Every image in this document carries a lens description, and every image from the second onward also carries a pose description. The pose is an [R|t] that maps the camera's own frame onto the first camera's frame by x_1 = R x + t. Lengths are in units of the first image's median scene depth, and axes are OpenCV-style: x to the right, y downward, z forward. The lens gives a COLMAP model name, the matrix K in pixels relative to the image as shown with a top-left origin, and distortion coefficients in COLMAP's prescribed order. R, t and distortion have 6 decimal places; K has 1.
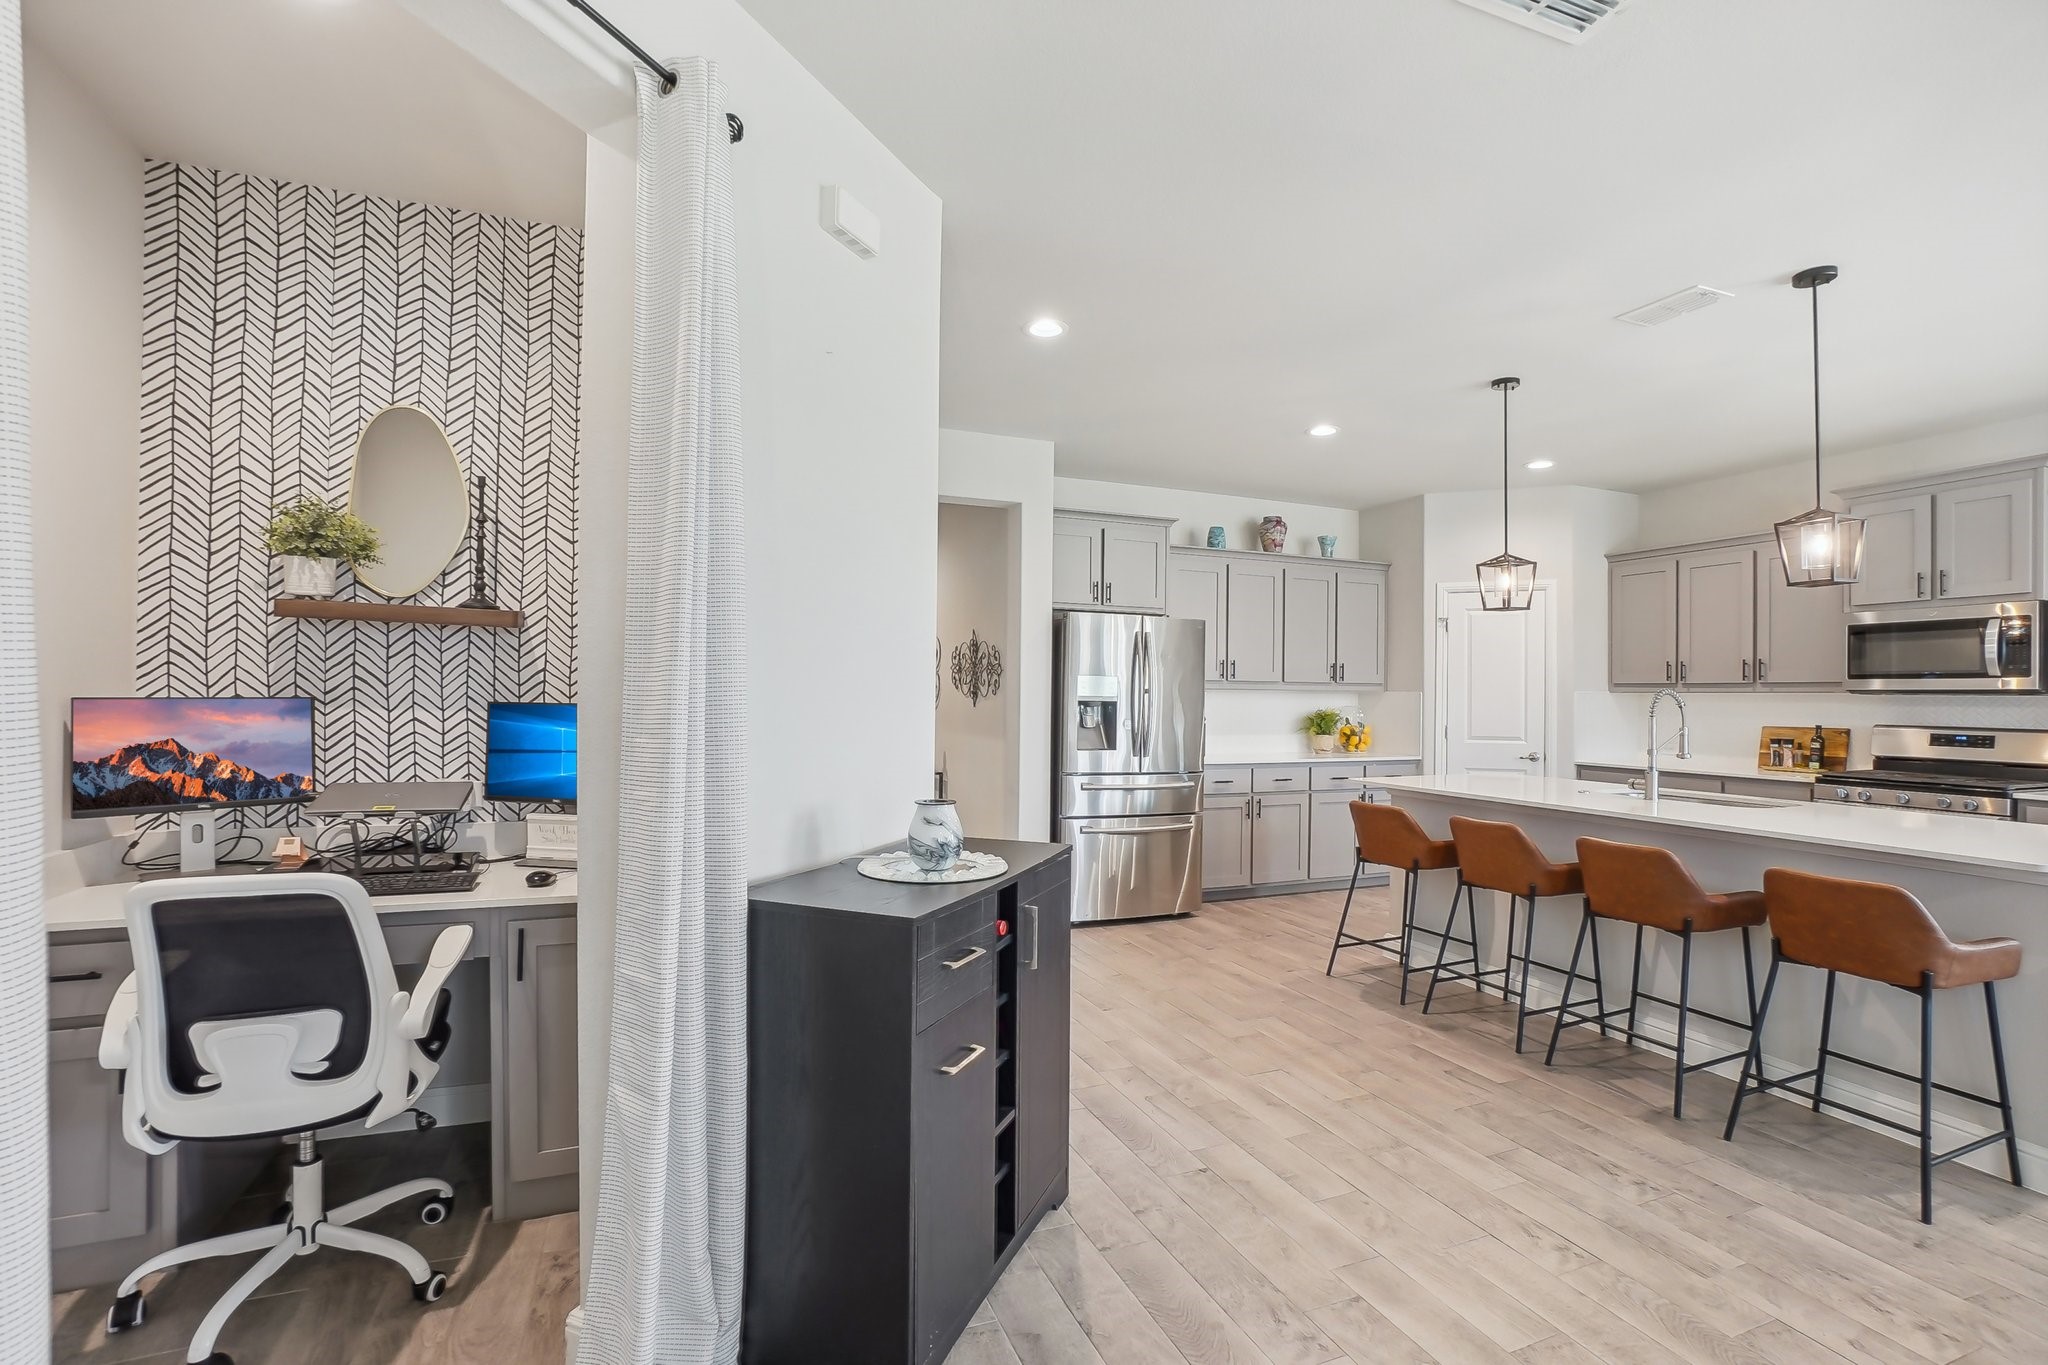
lens RADIAL K [[923.7, 0, 1024.0], [0, 923.7, 682.5], [0, 0, 1]] dist [-0.066152, 0.025434]
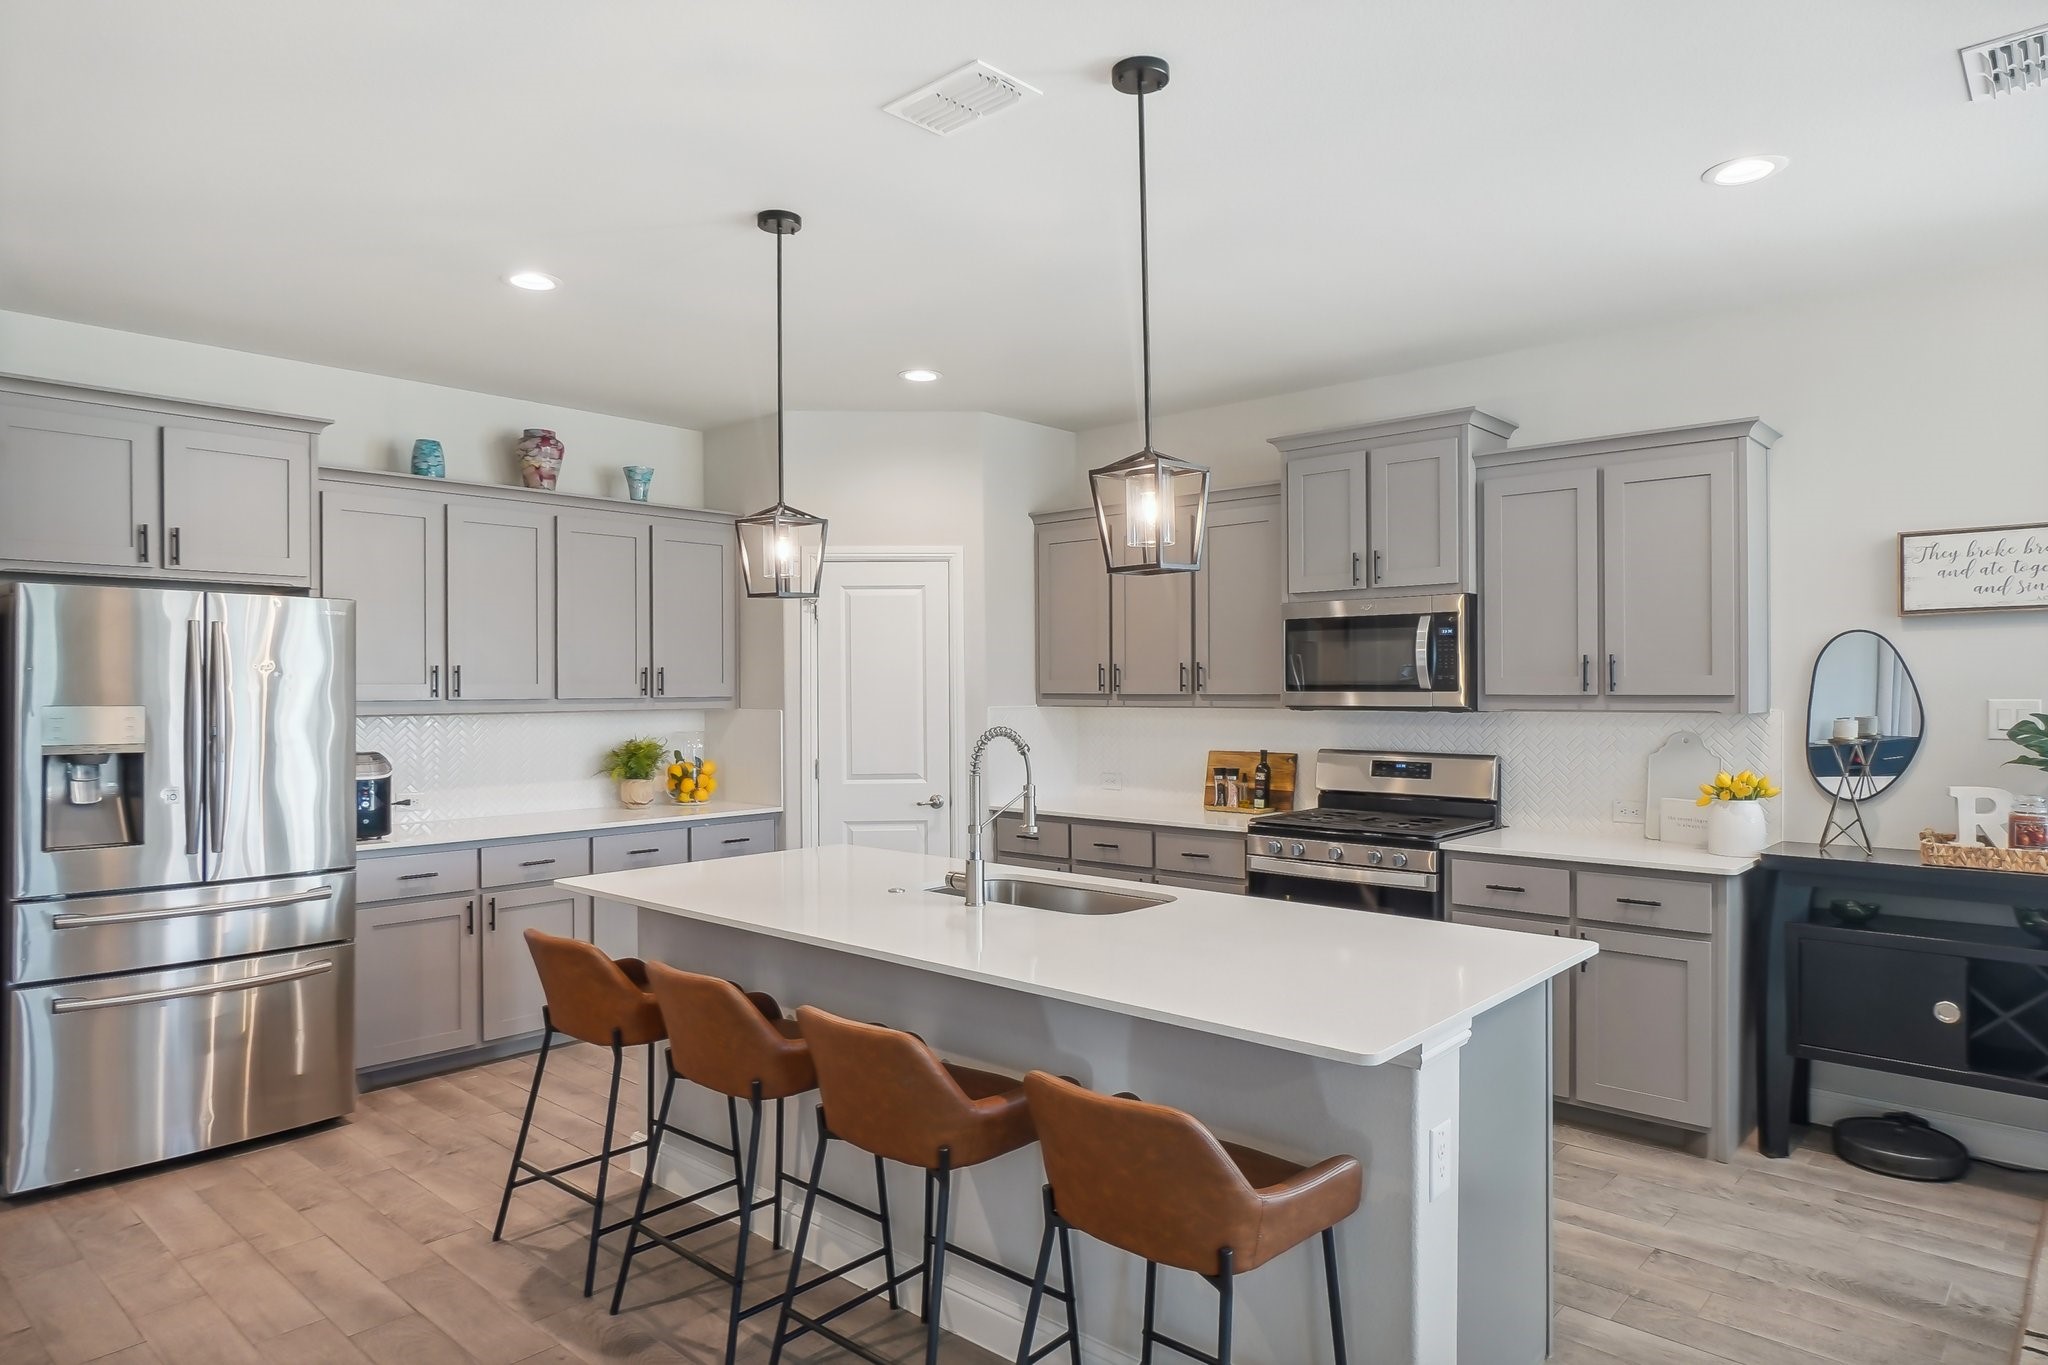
lens RADIAL K [[1231.8, 0, 1010.0], [0, 1231.8, 678.2], [0, 0, 1]] dist [-0.007111, 0.001983]
pose [[0.901506, -0.012695, 0.432580, 0.249701], [0.008662, 0.999899, 0.011292, -0.026925], [-0.432679, -0.006433, 0.901525, 0.152314]]
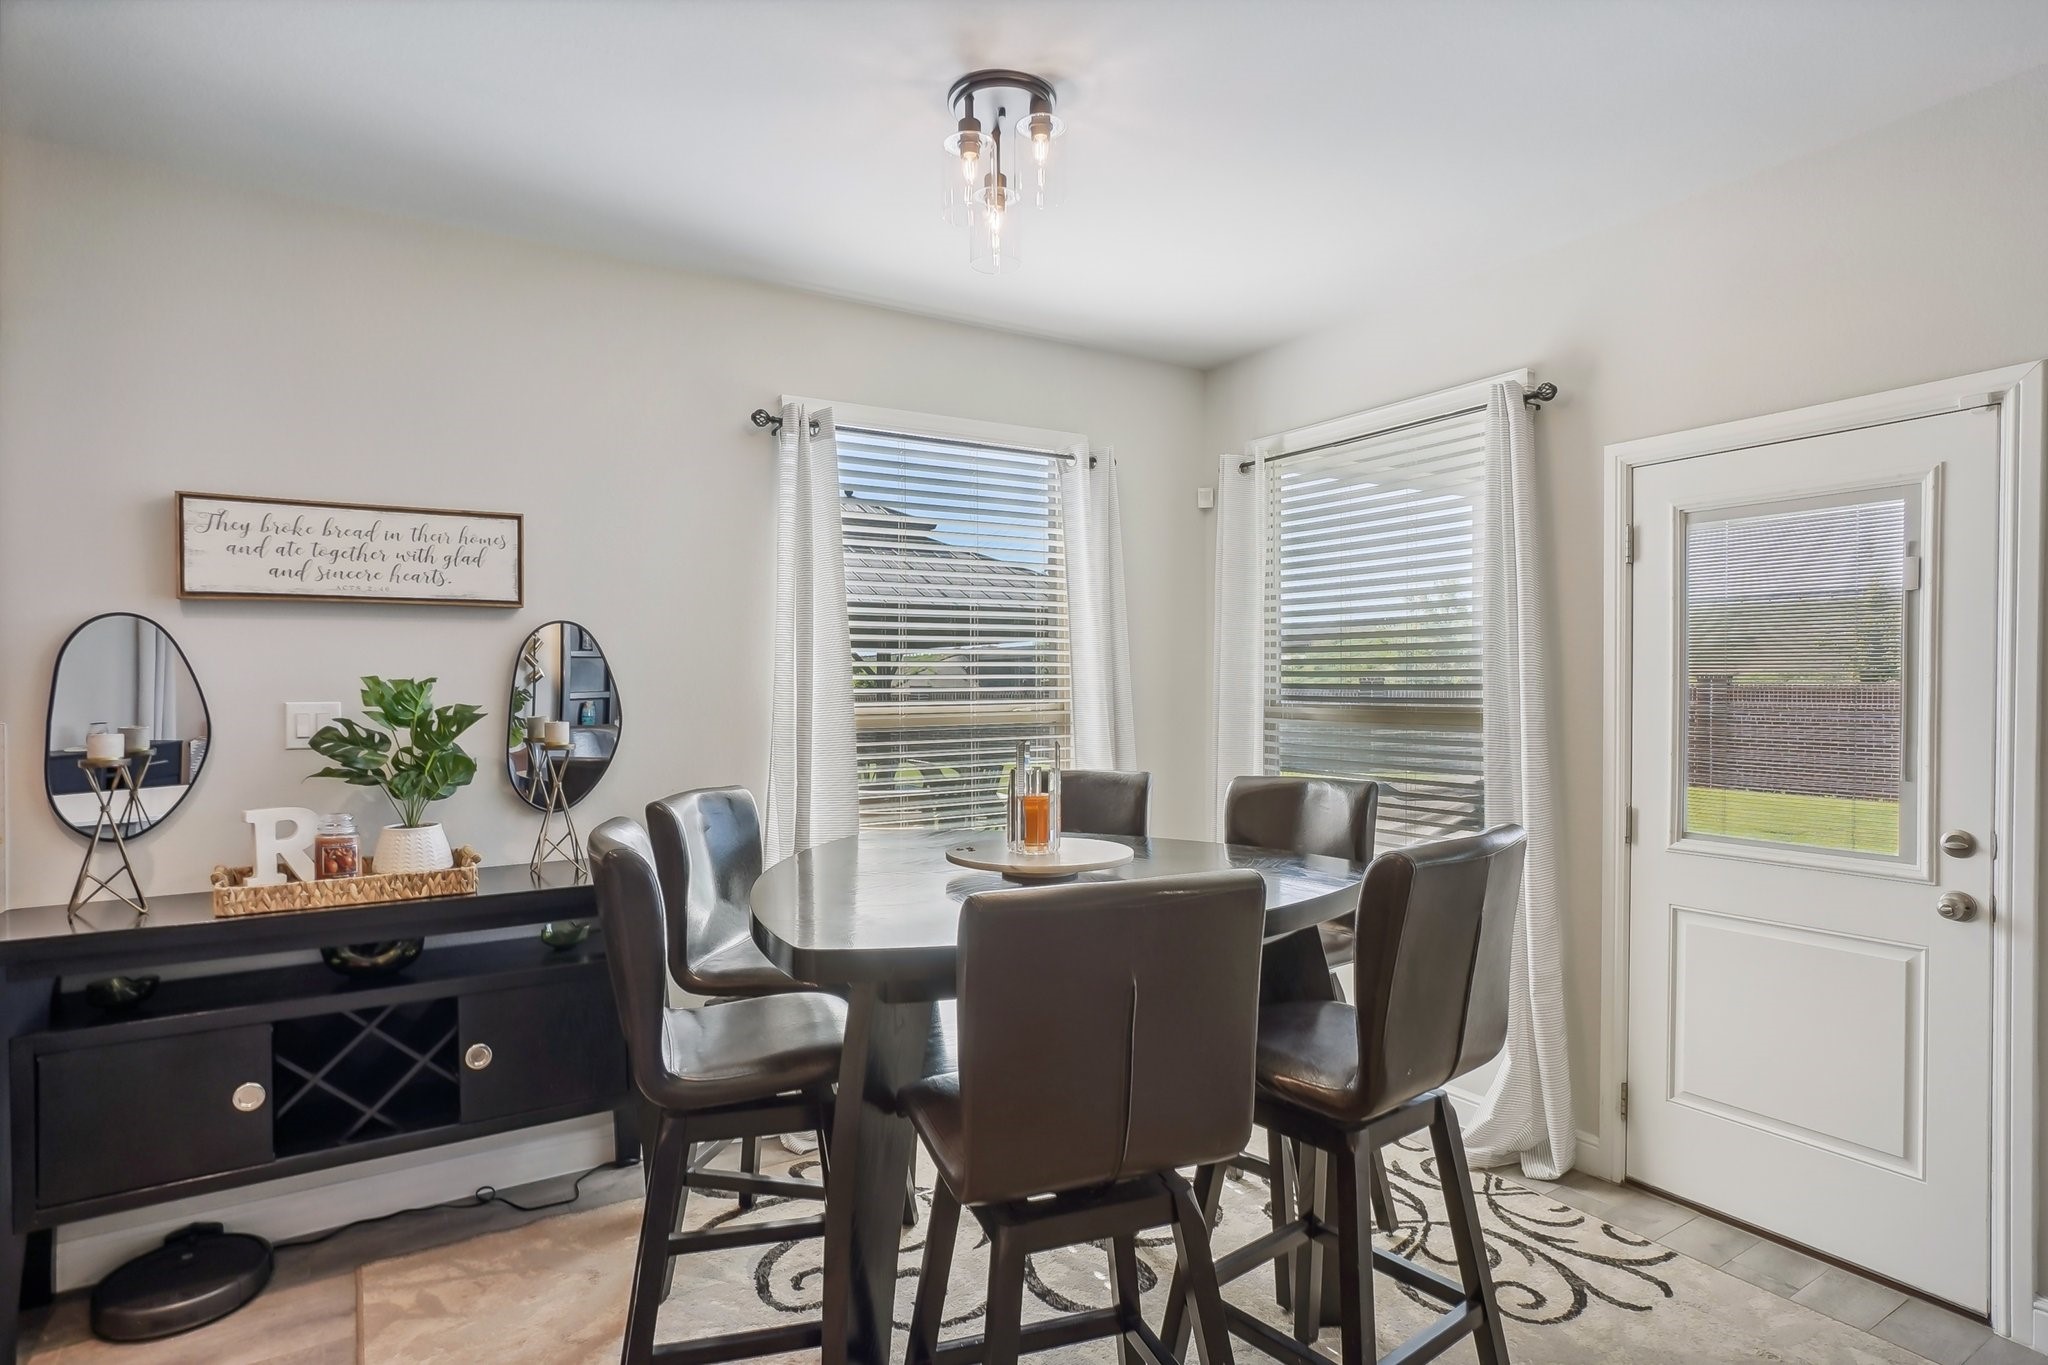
lens RADIAL K [[1095.3, 0, 996.5], [0, 1095.3, 697.8], [0, 0, 1]] dist [-0.013094, 0.015815]
pose [[-0.168143, -0.030416, 0.985293, 0.489292], [-0.013117, 0.999504, 0.028617, -0.024029], [-0.985675, -0.008112, -0.168458, 0.299769]]
